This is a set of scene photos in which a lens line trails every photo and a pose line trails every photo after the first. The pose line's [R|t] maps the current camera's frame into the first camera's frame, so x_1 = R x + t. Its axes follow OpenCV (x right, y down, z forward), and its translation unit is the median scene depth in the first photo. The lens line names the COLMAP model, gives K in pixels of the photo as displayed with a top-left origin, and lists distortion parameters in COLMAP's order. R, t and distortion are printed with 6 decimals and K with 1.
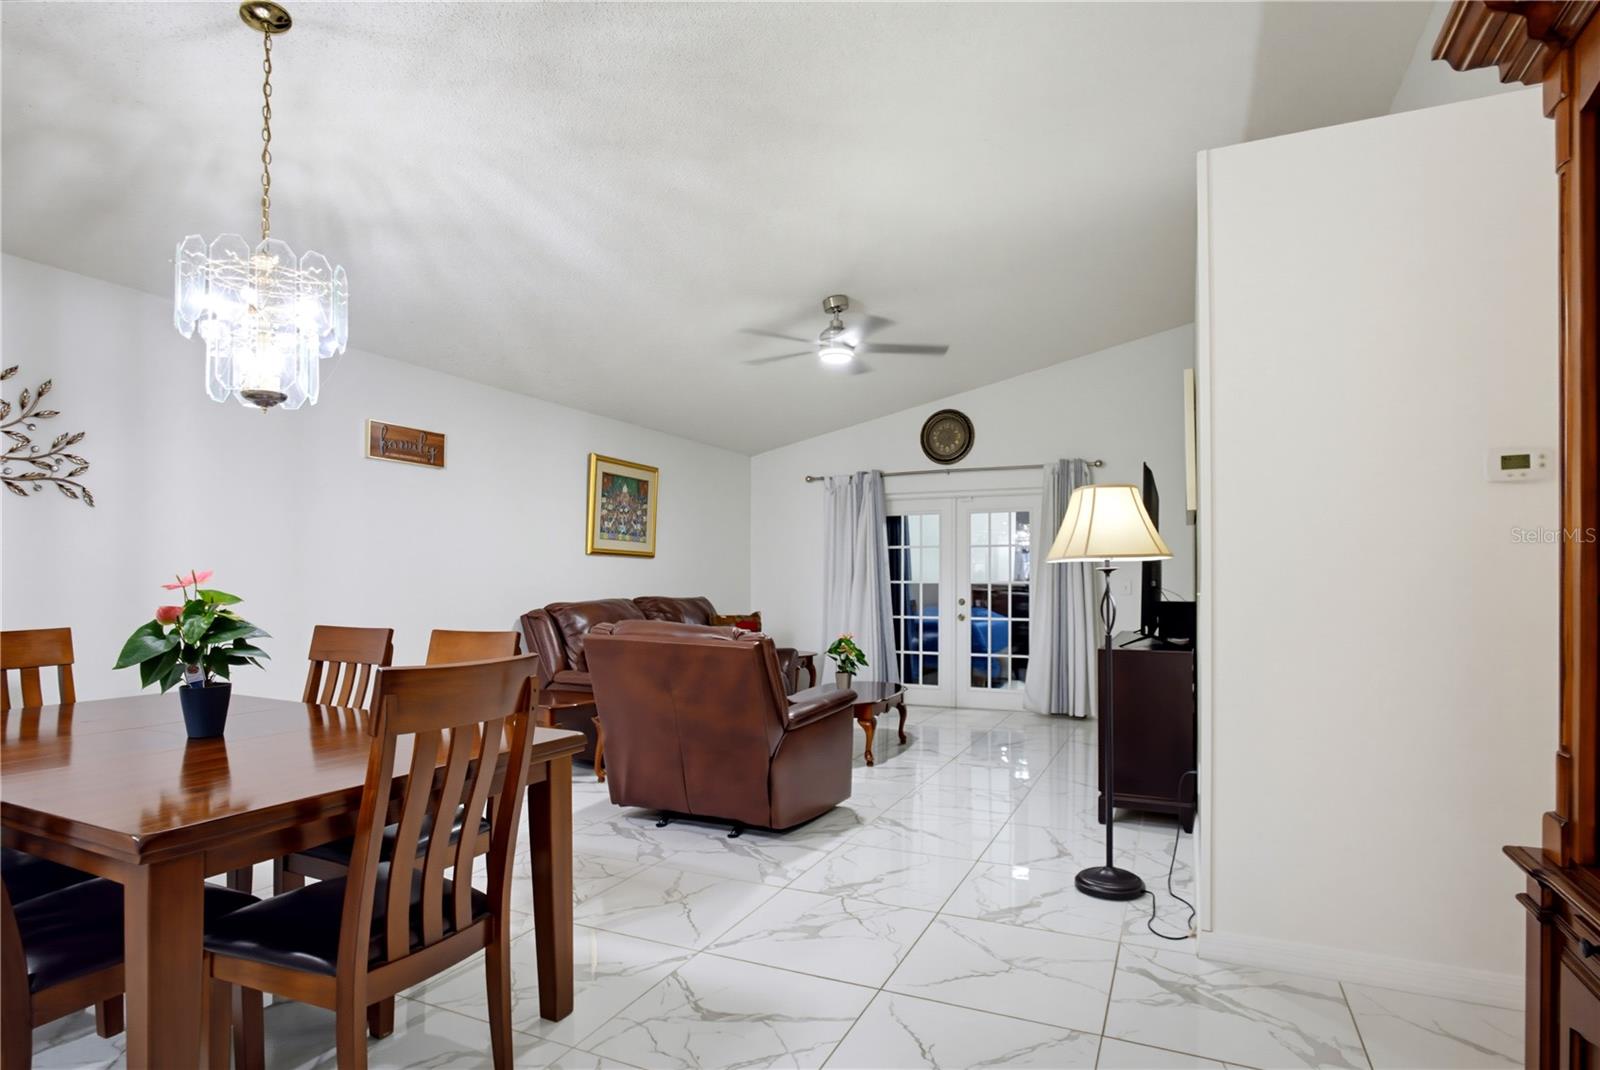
lens RADIAL K [[828.0, 0, 801.2], [0, 828.0, 578.5], [0, 0, 1]] dist [-0.002351, -0.000218]
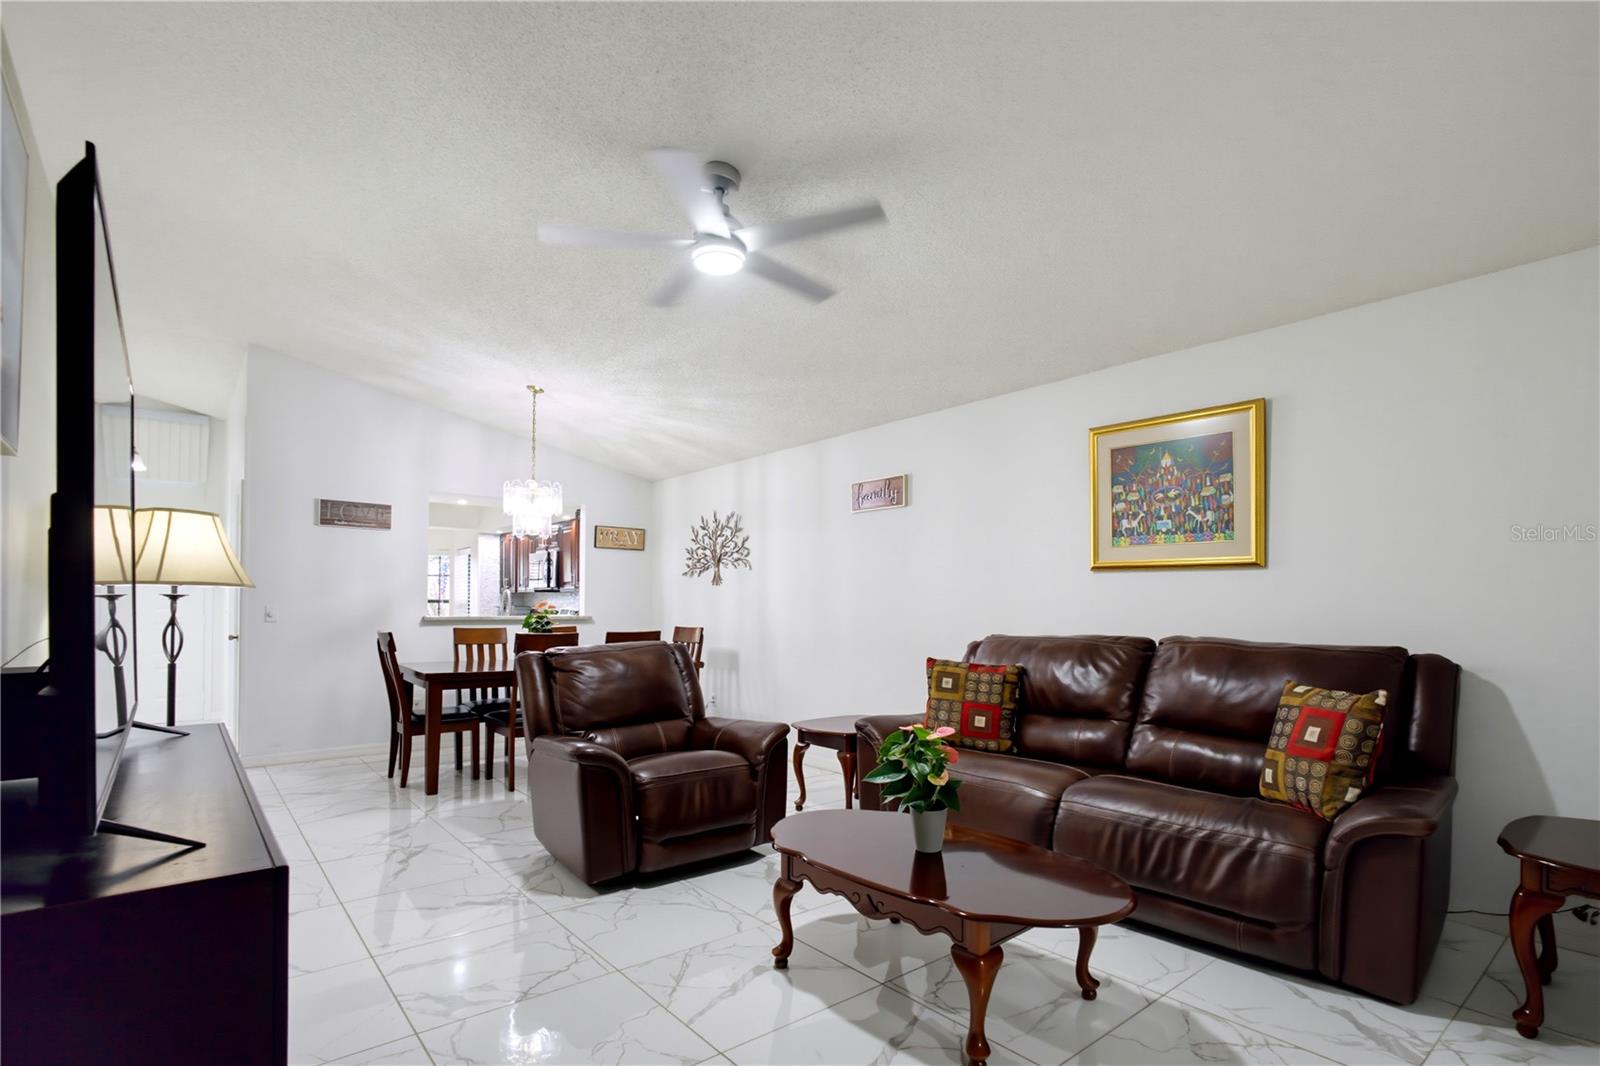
lens RADIAL K [[770.0, 0, 801.5], [0, 770.0, 587.5], [0, 0, 1]] dist [0.000297, 0.000052]
pose [[-0.425904, -0.020103, -0.904545, 0.727436], [0.000914, 0.999743, -0.022649, -0.000395], [0.904768, -0.010473, -0.425777, 1.703776]]
